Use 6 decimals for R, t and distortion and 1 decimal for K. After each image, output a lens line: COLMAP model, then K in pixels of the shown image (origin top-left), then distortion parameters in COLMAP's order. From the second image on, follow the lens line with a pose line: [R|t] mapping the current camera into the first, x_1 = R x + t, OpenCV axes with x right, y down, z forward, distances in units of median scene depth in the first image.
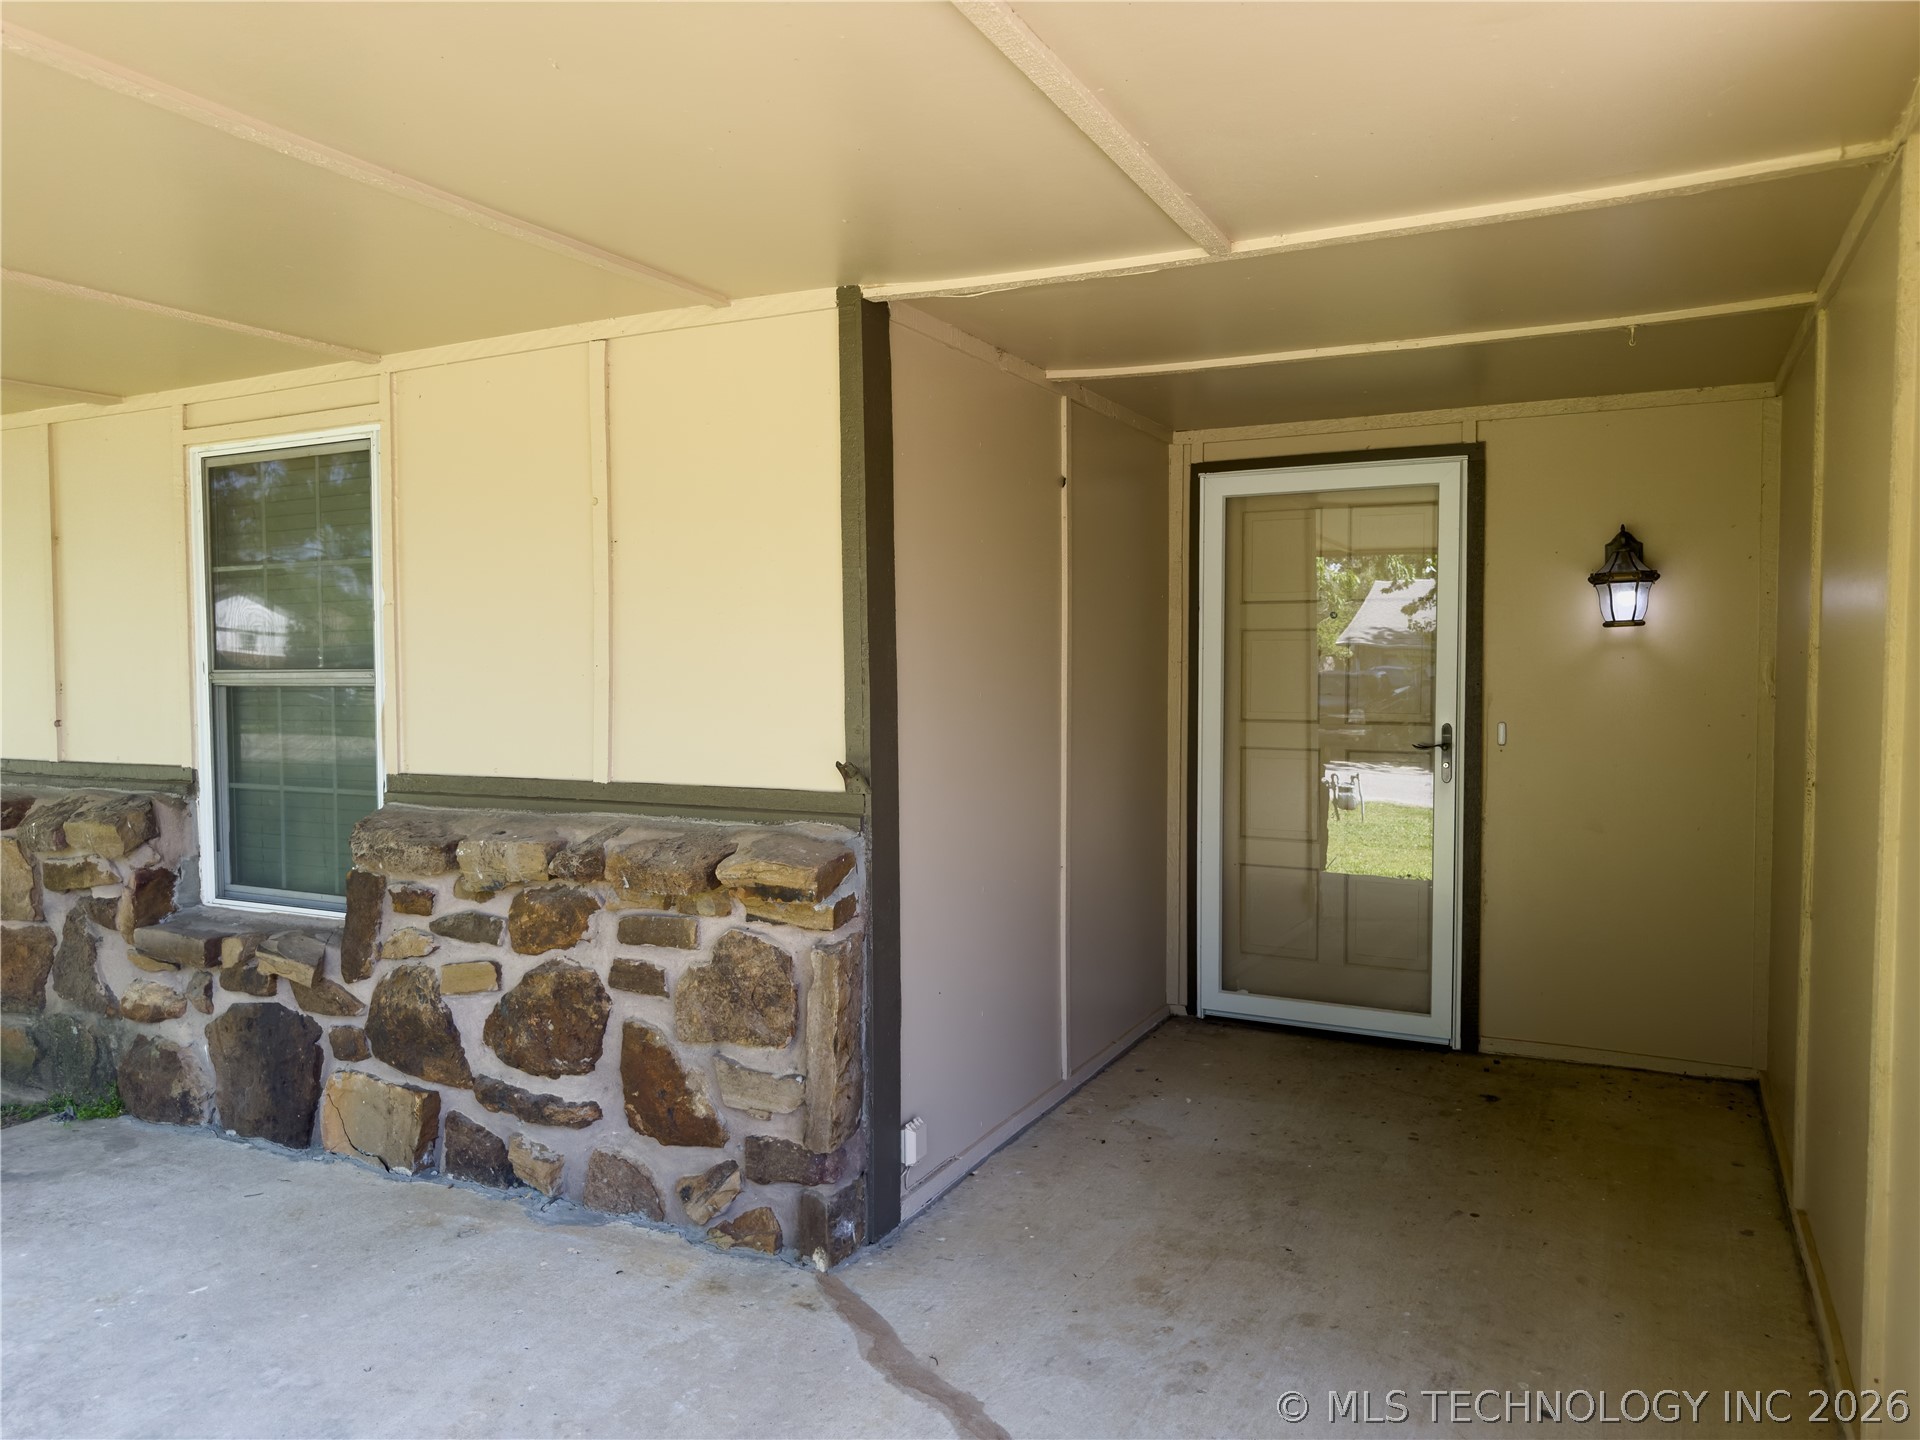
lens RADIAL K [[1390.8, 0, 960.0], [0, 1390.8, 720.0], [0, 0, 1]] dist [-0.004472, 0.001819]
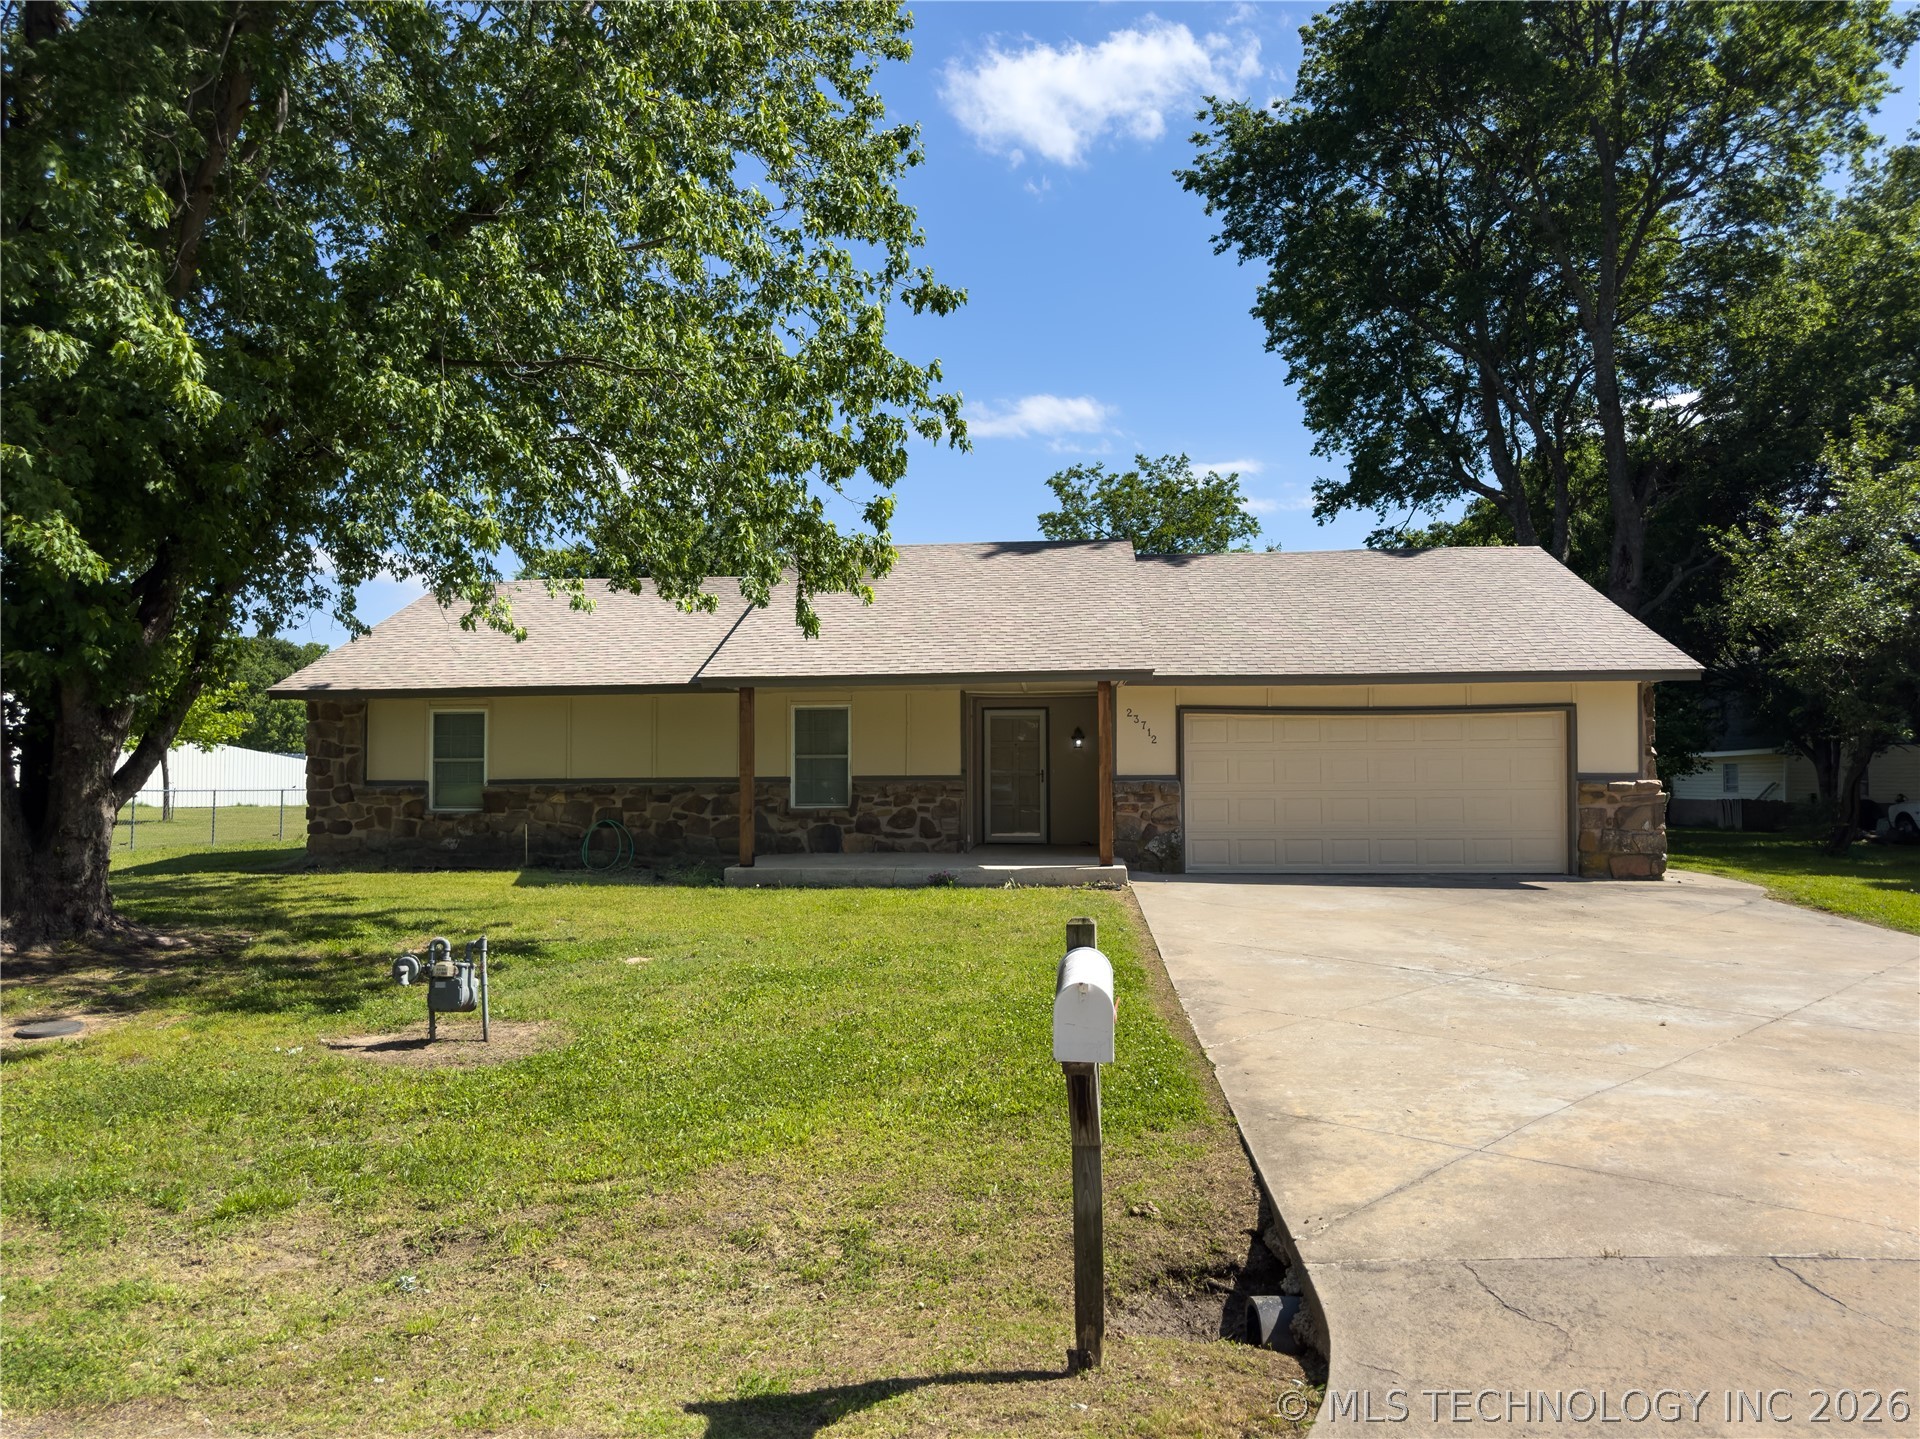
lens RADIAL K [[1370.5, 0, 952.3], [0, 1370.5, 724.5], [0, 0, 1]] dist [0.019814, -0.051219]
pose [[0.930404, 0.014281, 0.366258, -1.992108], [0.014823, 0.996957, -0.076529, 0.250128], [-0.366236, 0.076632, 0.927361, -3.883306]]
